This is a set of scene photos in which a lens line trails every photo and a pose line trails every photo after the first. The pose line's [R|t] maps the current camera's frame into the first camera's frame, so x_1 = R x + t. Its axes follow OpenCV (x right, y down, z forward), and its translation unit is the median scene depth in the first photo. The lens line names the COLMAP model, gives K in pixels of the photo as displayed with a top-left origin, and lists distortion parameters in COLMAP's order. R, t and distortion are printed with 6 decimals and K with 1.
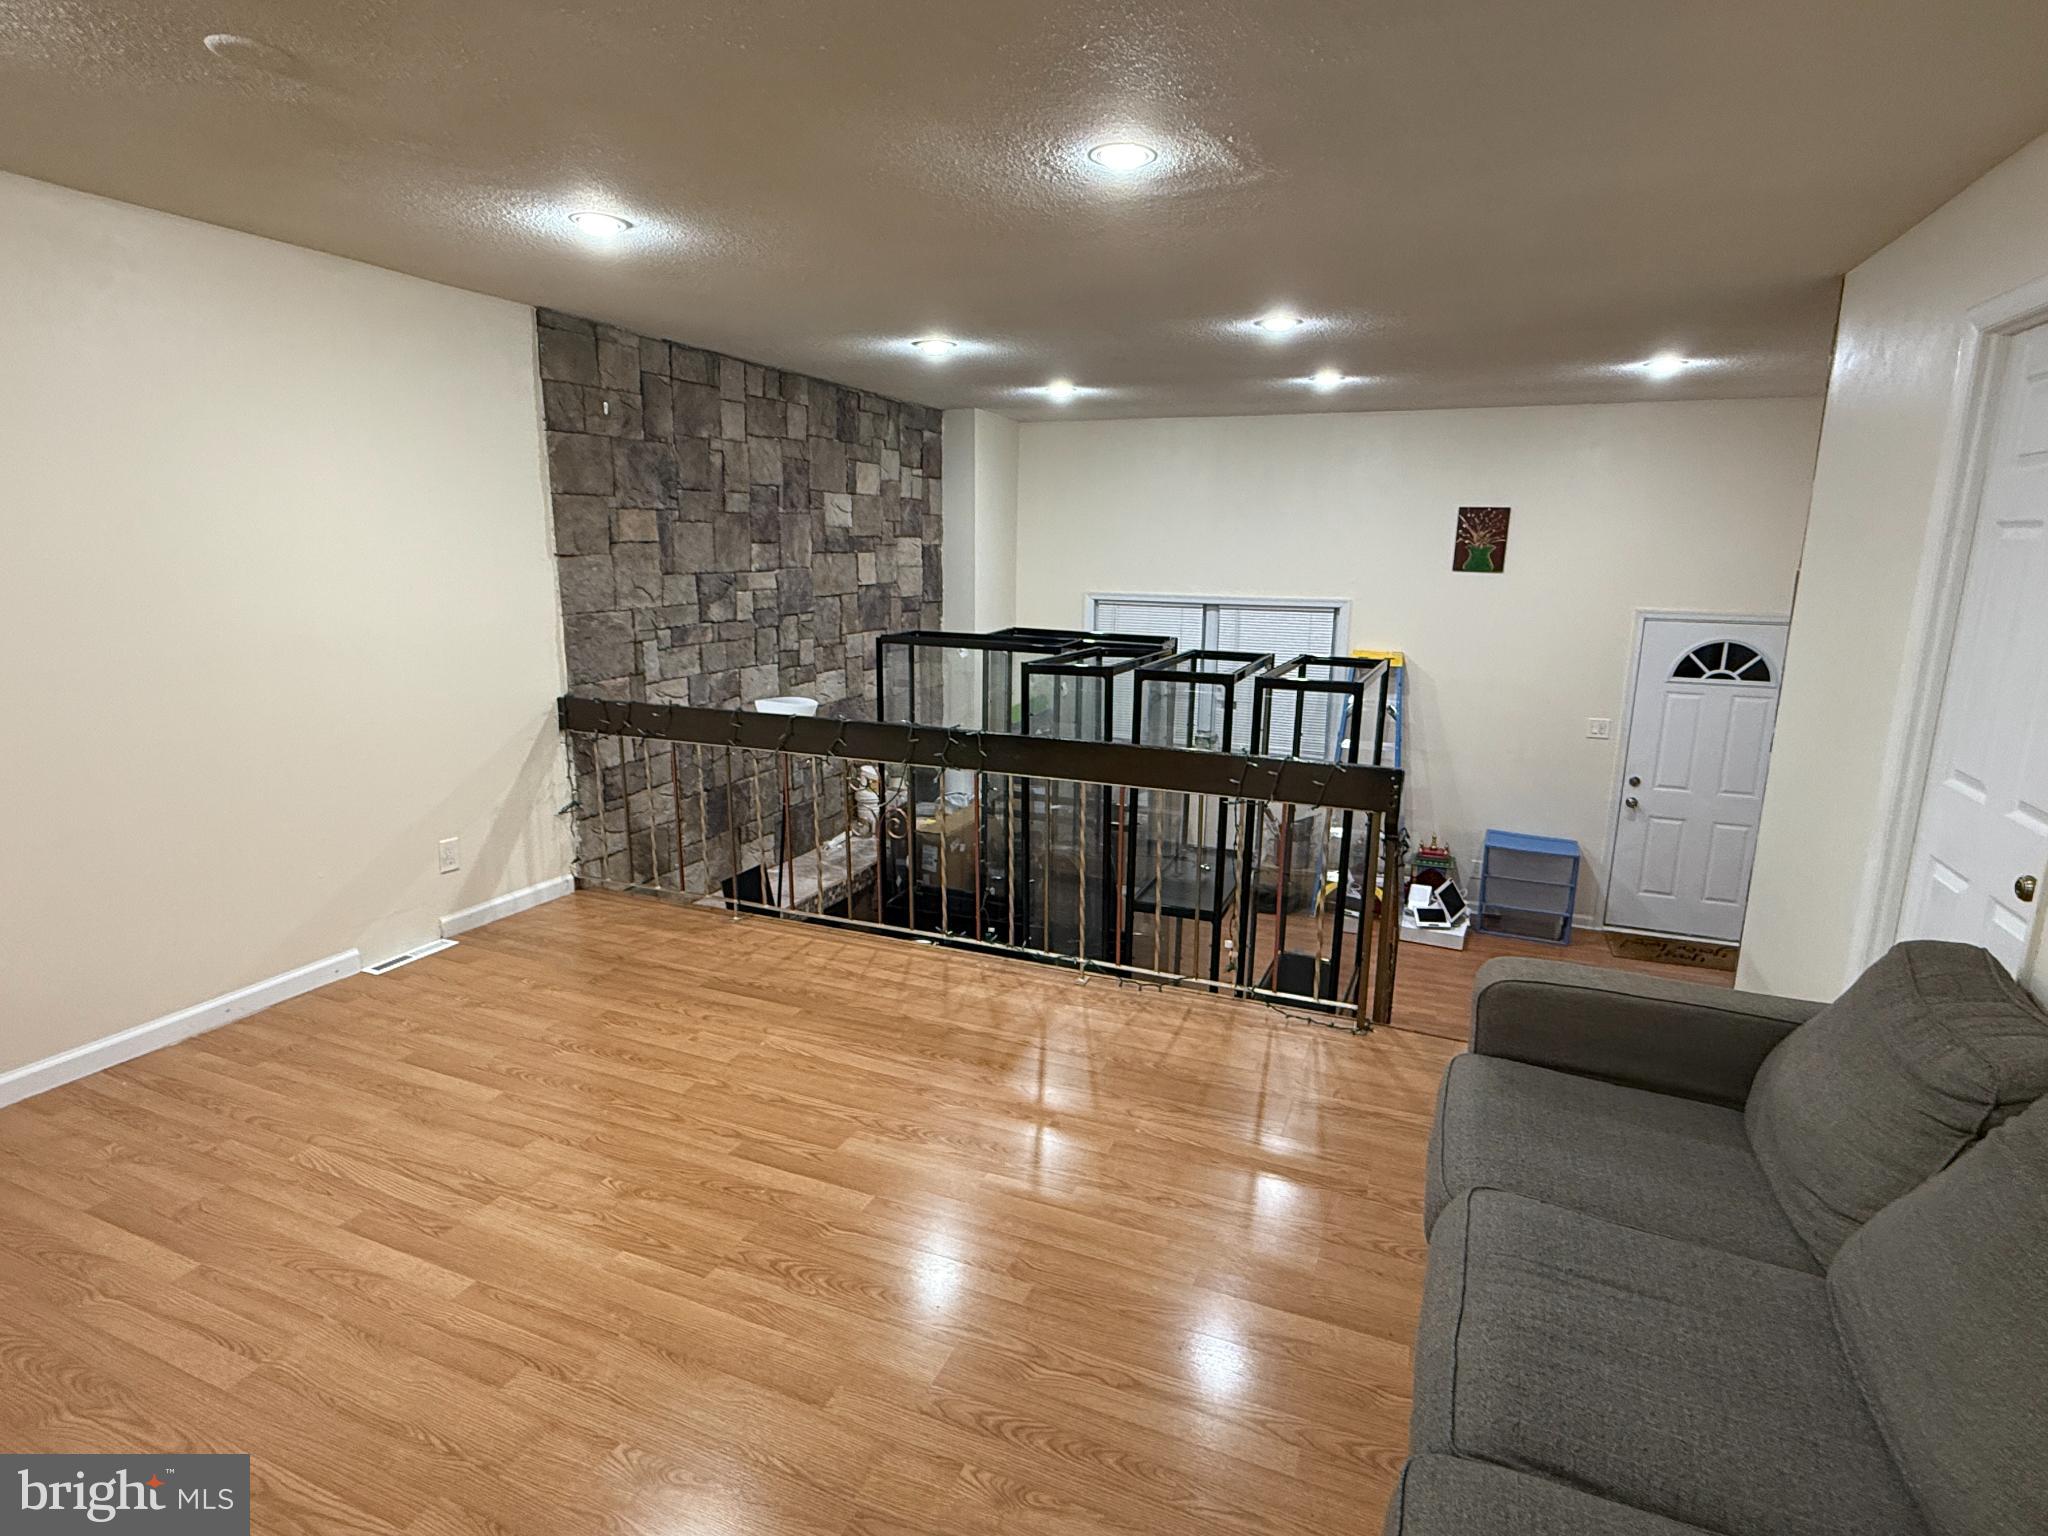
lens RADIAL K [[1069.8, 0, 1024.6], [0, 1069.8, 771.5], [0, 0, 1]] dist [-0.003852, 0.000543]
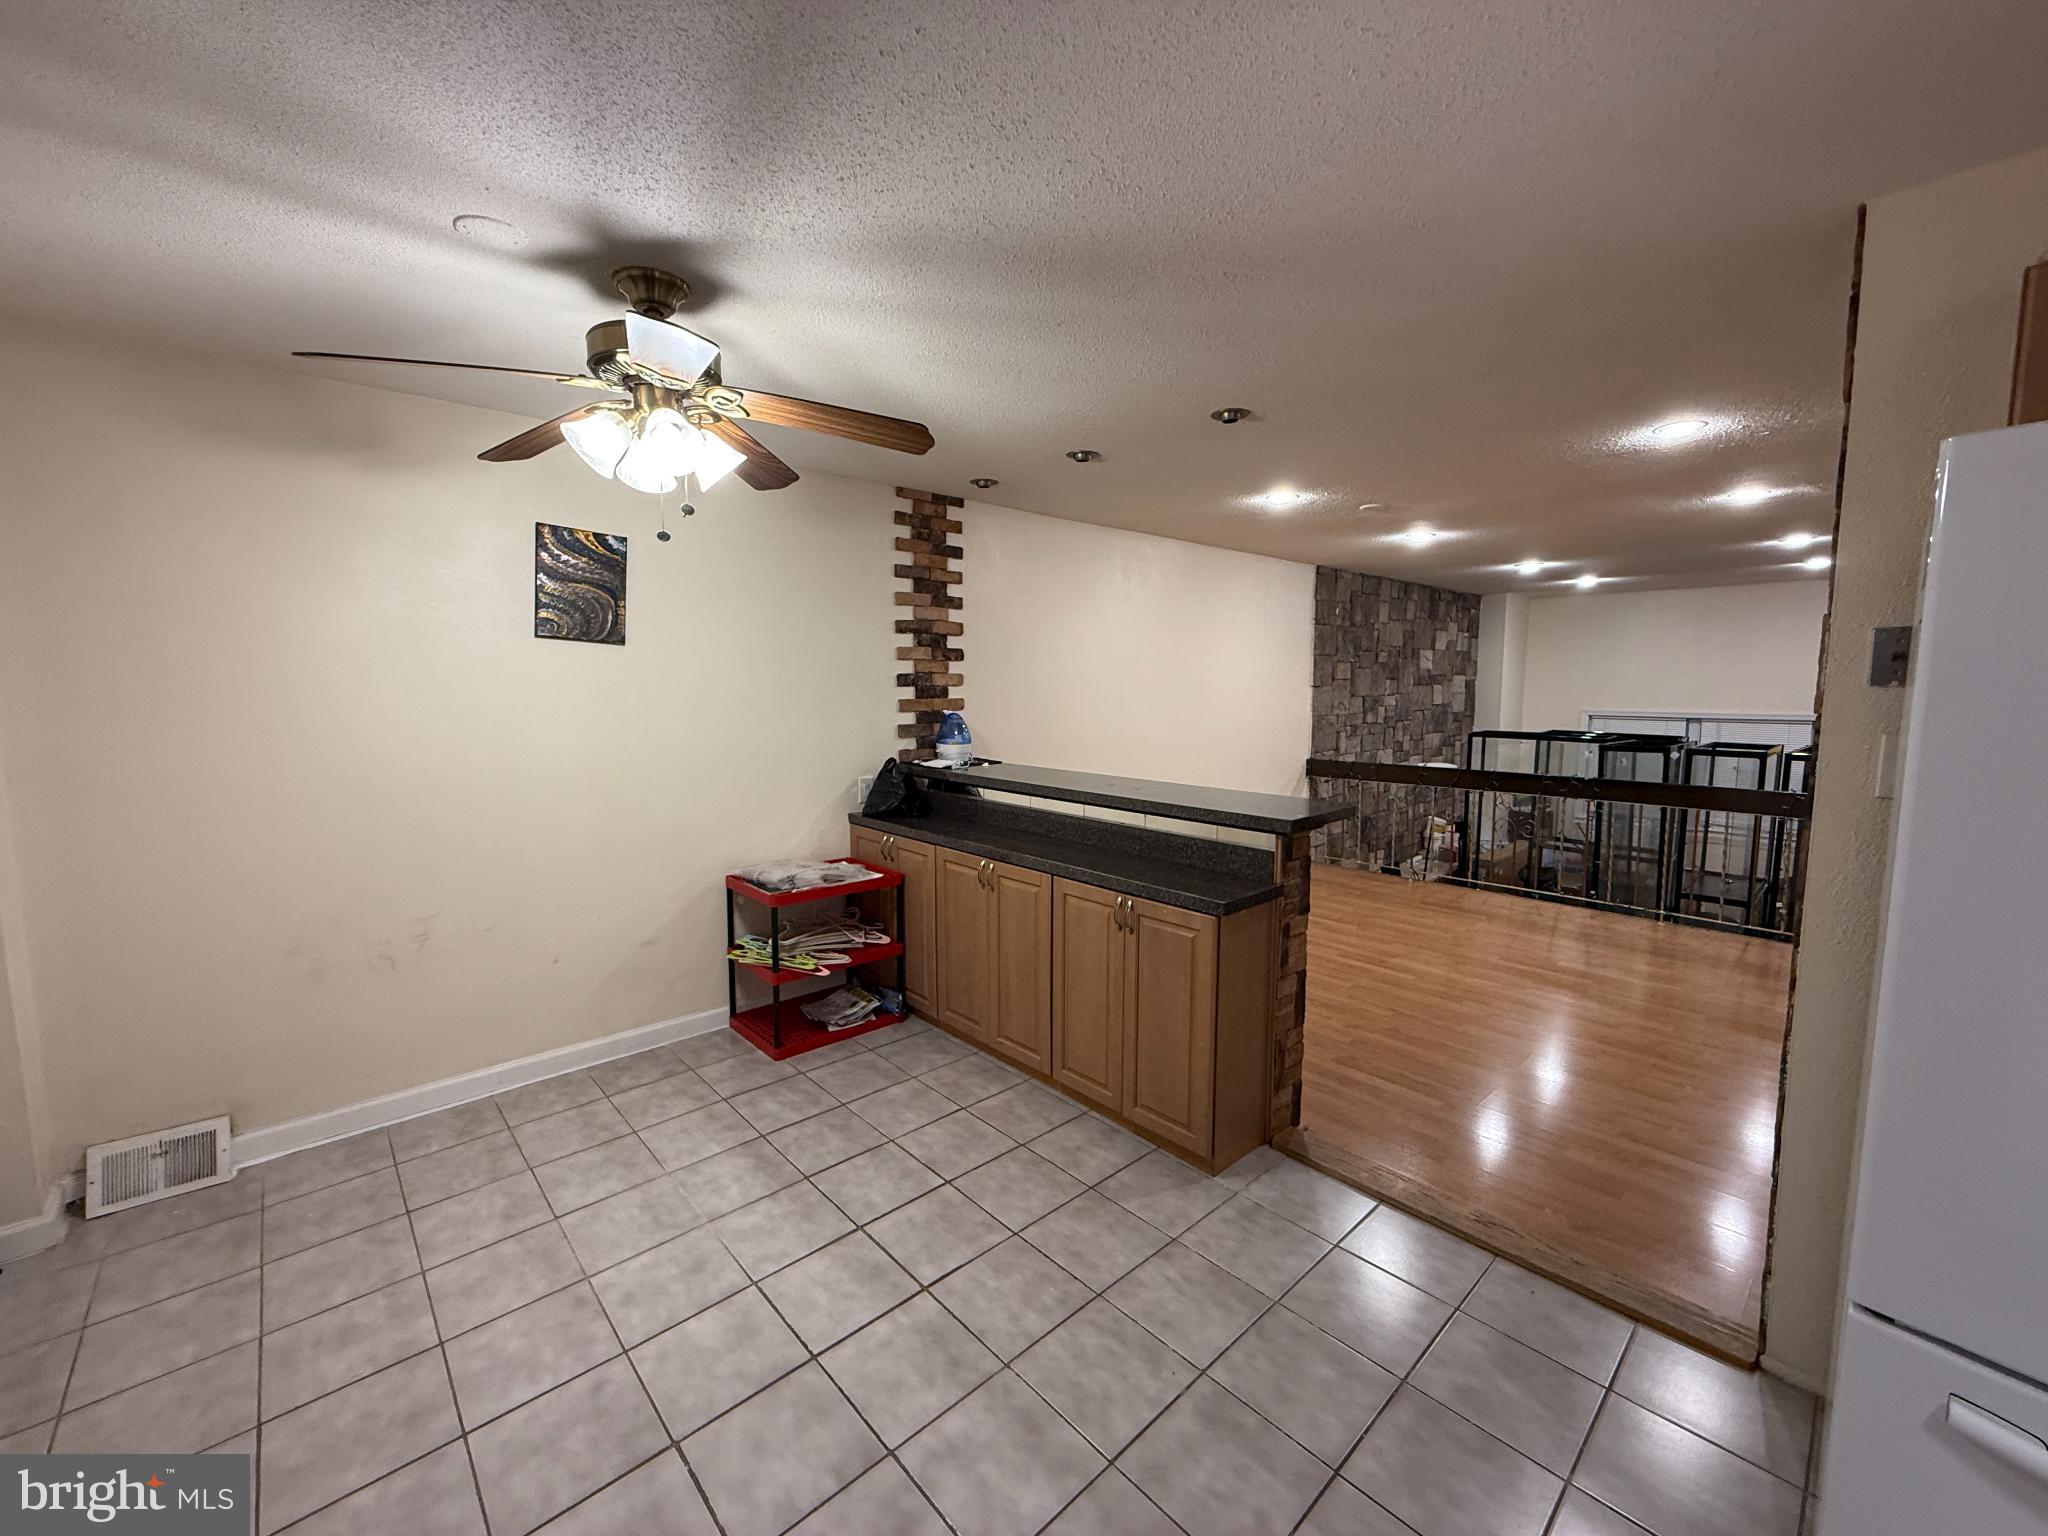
lens RADIAL K [[816.3, 0, 1017.8], [0, 816.3, 773.8], [0, 0, 1]] dist [-0.003607, 0.000361]
pose [[0.902220, 0.031950, -0.430092, -0.280212], [-0.075894, 0.993451, -0.085406, 0.126618], [0.424546, 0.109697, 0.898736, -0.558679]]
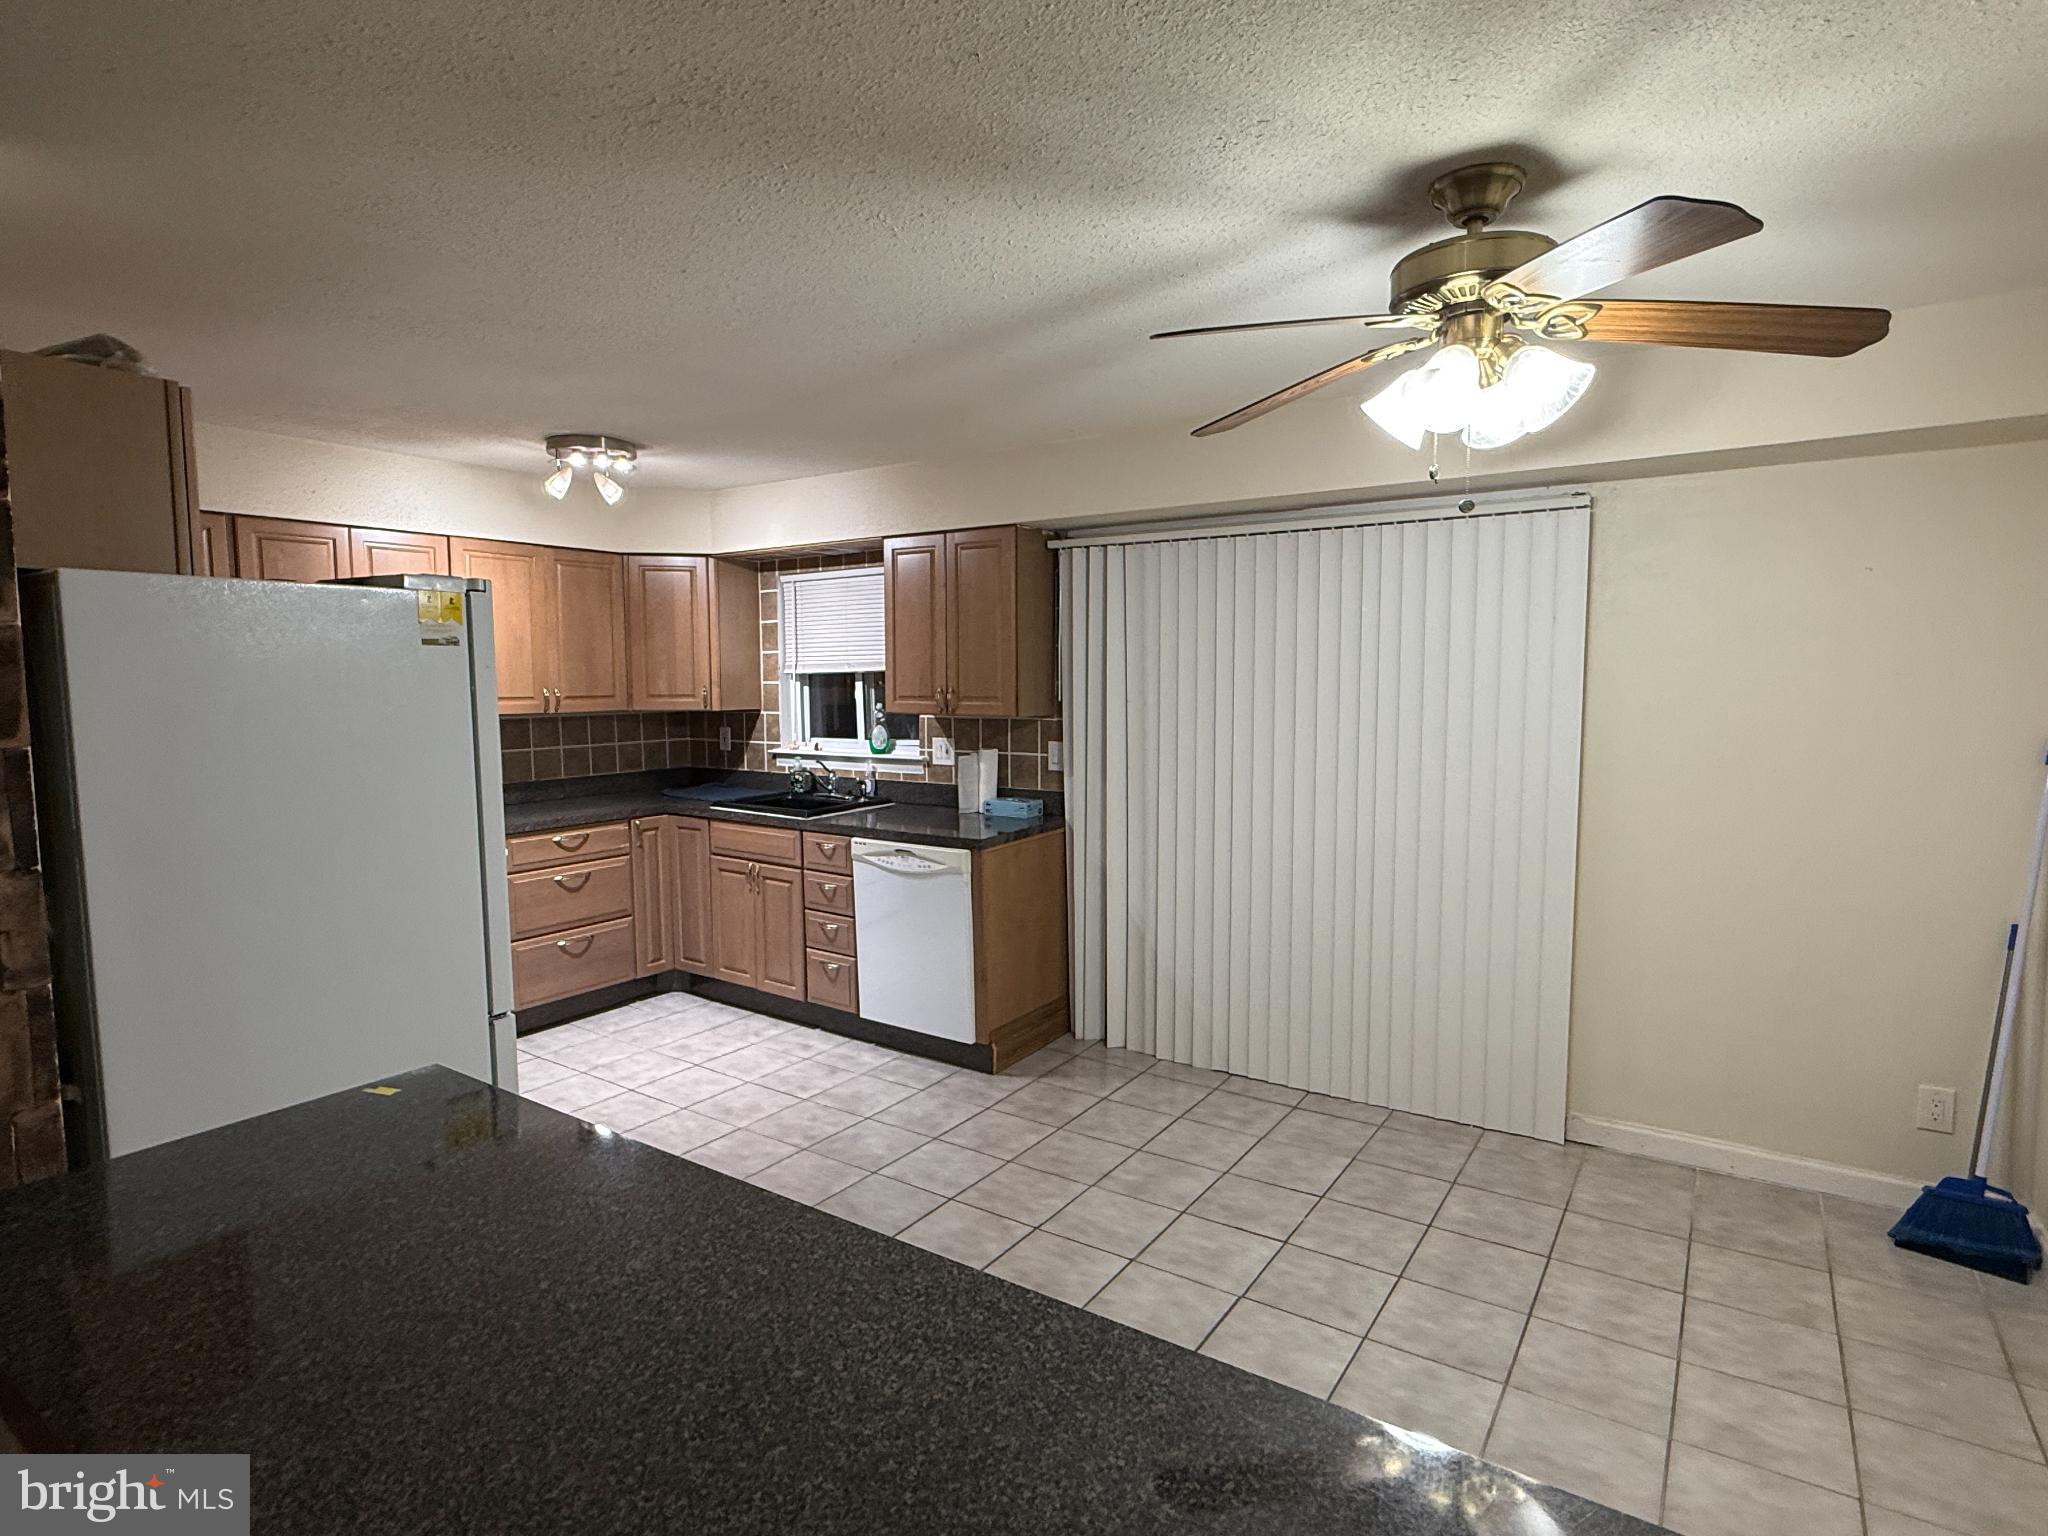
lens RADIAL K [[1069.8, 0, 1031.6], [0, 1069.8, 775.1], [0, 0, 1]] dist [-0.003852, 0.000543]
pose [[-0.979386, -0.025744, 0.200351, -0.562607], [0.035545, 0.954405, 0.296390, -0.057362], [-0.198846, 0.297402, -0.933816, 0.233972]]
